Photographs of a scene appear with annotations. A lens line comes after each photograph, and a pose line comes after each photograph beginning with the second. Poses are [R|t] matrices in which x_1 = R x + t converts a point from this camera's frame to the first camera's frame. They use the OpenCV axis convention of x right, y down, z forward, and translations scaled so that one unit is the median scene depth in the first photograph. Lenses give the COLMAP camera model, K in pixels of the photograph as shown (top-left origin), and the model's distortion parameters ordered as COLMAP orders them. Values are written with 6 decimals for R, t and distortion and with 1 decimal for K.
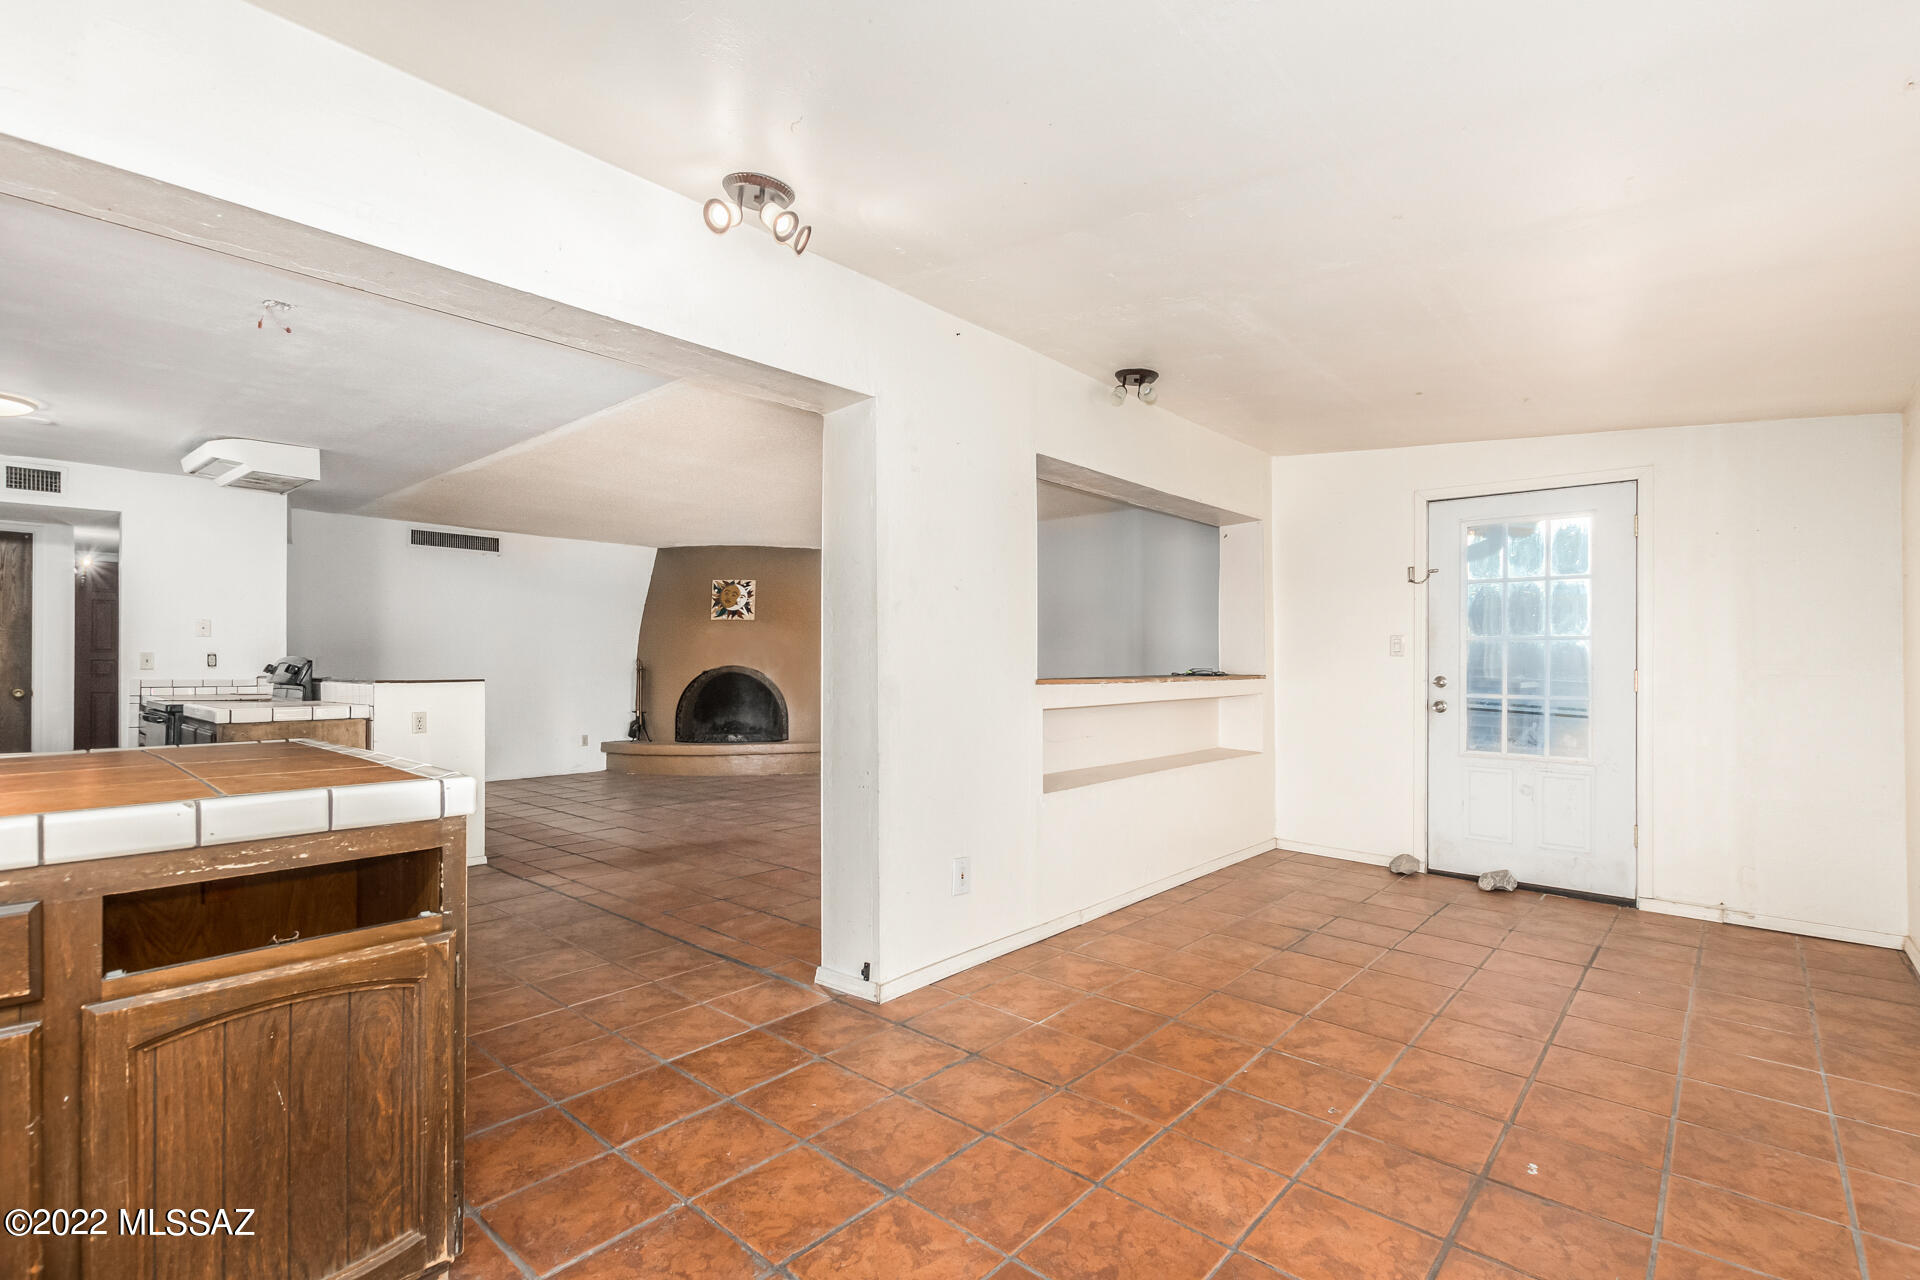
lens RADIAL K [[877.8, 0, 970.0], [0, 877.8, 652.4], [0, 0, 1]] dist [0.006232, -0.003506]
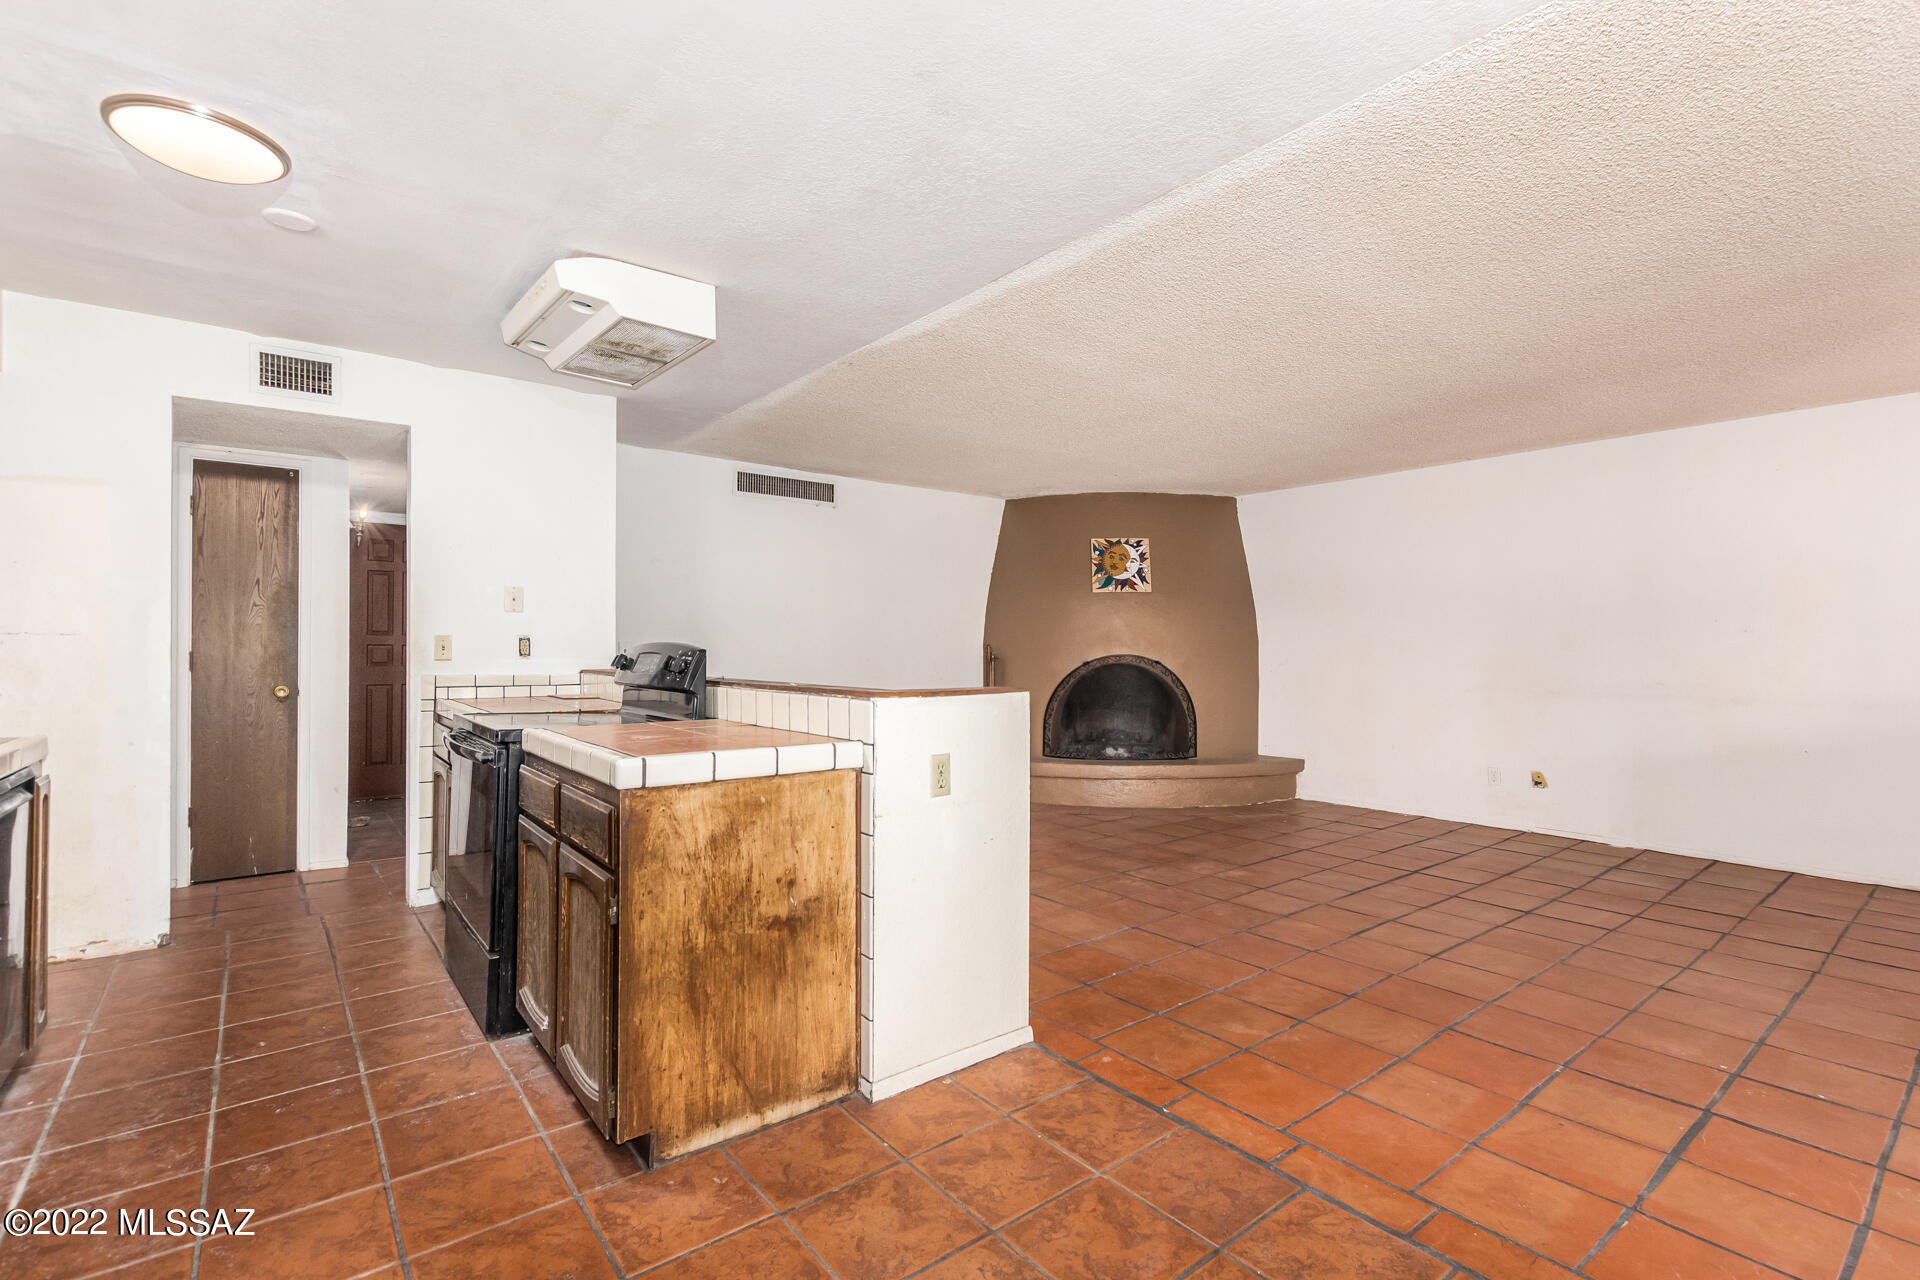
lens RADIAL K [[877.8, 0, 971.8], [0, 877.8, 641.1], [0, 0, 1]] dist [0.006232, -0.003506]
pose [[0.984740, 0.002959, -0.174004, -0.375787], [-0.002059, 0.999984, 0.005349, -0.000009], [0.174017, -0.004910, 0.984730, 0.365322]]
